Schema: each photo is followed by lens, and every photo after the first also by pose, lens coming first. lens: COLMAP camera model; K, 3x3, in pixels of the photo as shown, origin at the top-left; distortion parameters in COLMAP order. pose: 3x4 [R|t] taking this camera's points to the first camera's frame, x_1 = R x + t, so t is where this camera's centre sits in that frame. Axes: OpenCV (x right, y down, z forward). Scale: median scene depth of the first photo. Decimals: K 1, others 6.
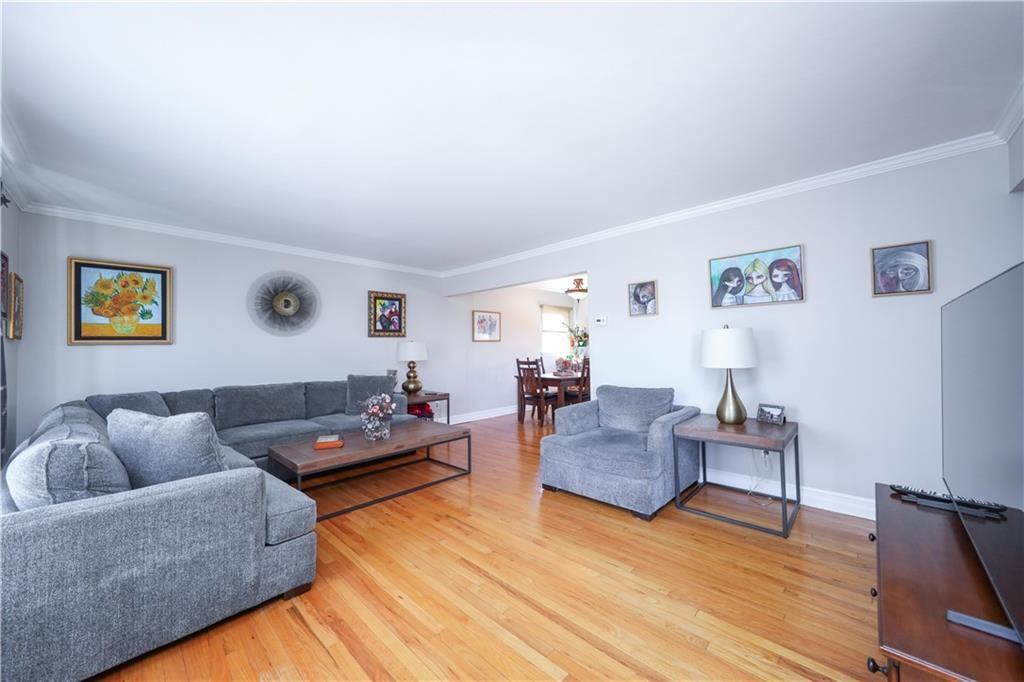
lens RADIAL K [[381.0, 0, 507.0], [0, 381.0, 337.5], [0, 0, 1]] dist [0.001175, -0.000090]
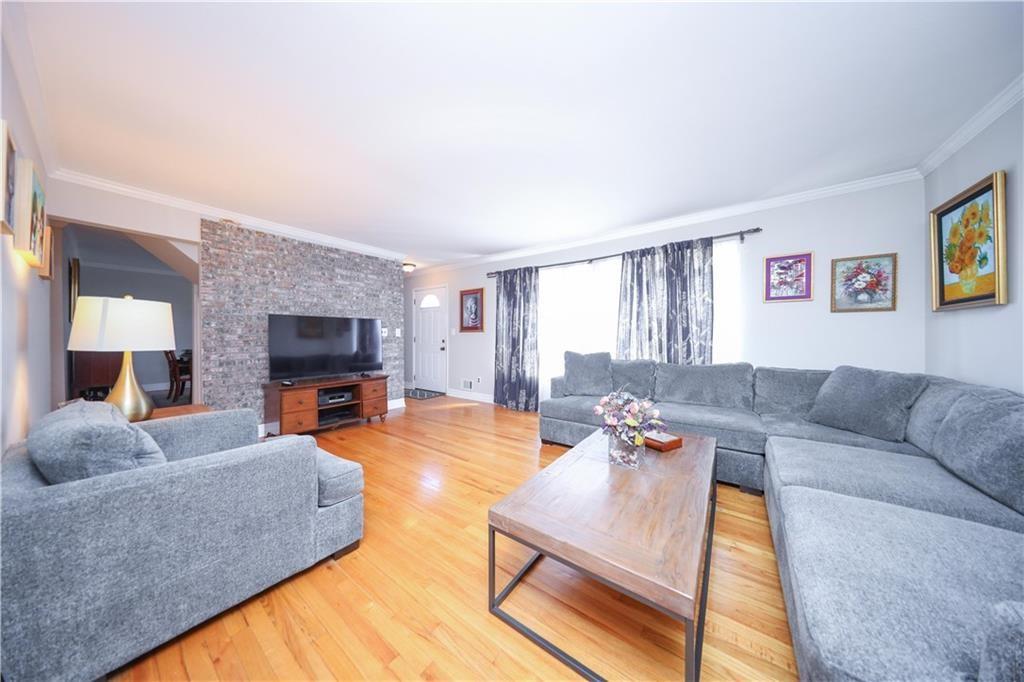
lens RADIAL K [[301.7, 0, 506.1], [0, 301.7, 339.0], [0, 0, 1]] dist [-0.007758, 0.000044]
pose [[-0.991134, 0.016340, -0.131861, -0.054416], [0.018692, 0.999687, -0.016617, 0.045942], [0.131548, -0.018935, -0.991129, 0.962602]]
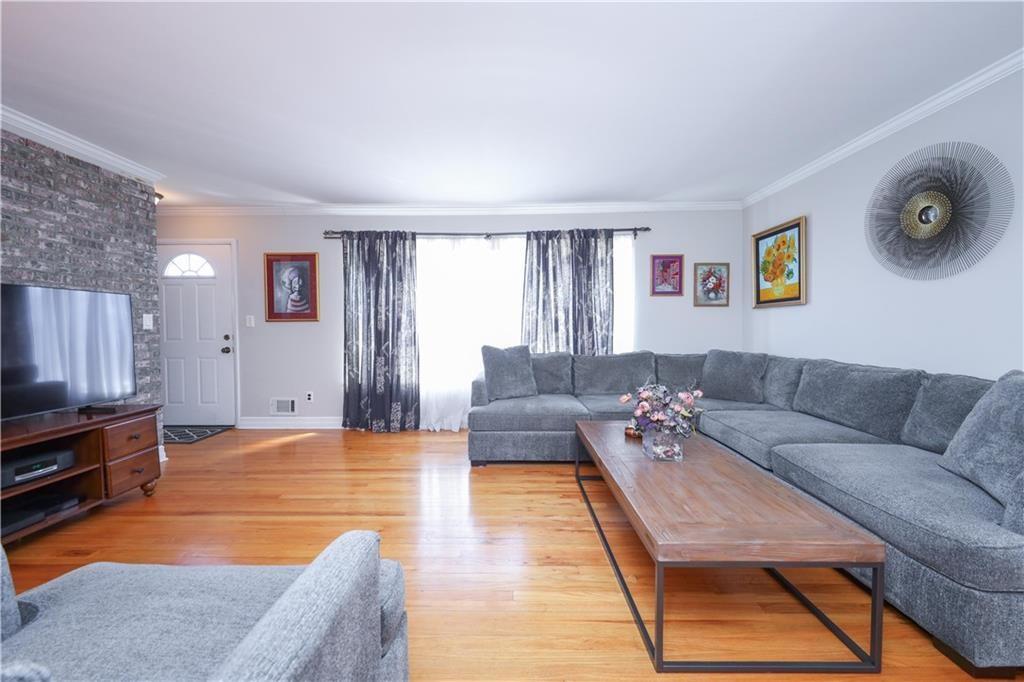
lens RADIAL K [[381.0, 0, 507.0], [0, 381.0, 337.5], [0, 0, 1]] dist [0.001175, -0.000090]
pose [[-0.725344, 0.035635, -0.687463, 0.157850], [0.035036, 0.999276, 0.014832, 0.040774], [0.687494, -0.013327, -0.726068, 0.835442]]
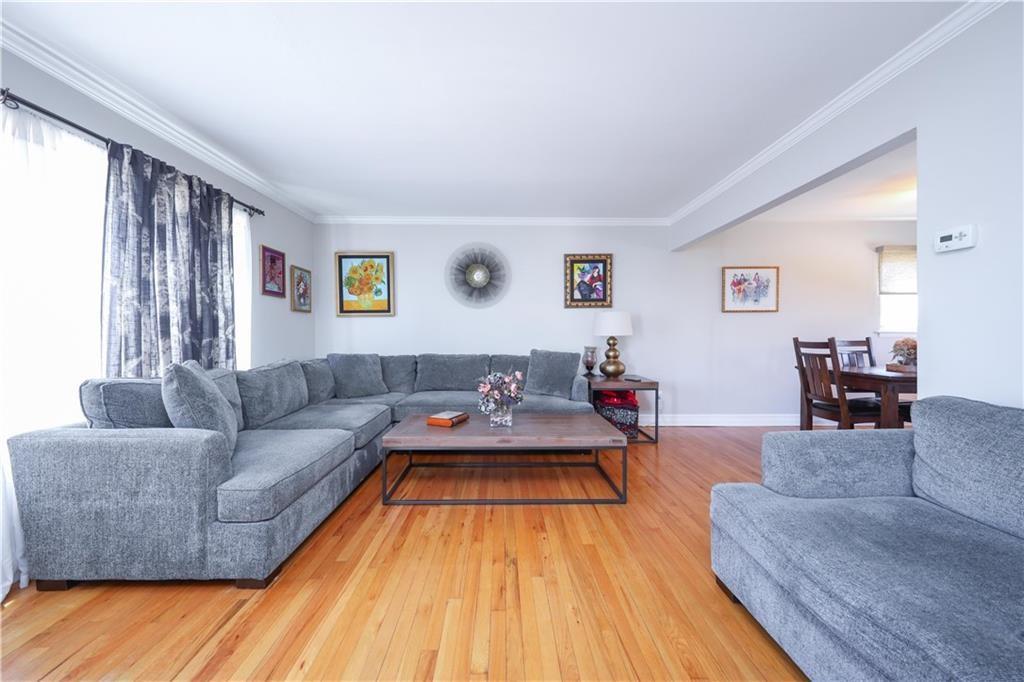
lens RADIAL K [[381.0, 0, 507.0], [0, 381.0, 337.5], [0, 0, 1]] dist [0.001175, -0.000090]
pose [[0.704470, 0.016811, -0.709534, 0.158347], [0.012392, 0.999276, 0.035980, 0.032834], [0.709625, -0.034140, 0.703752, 0.292406]]
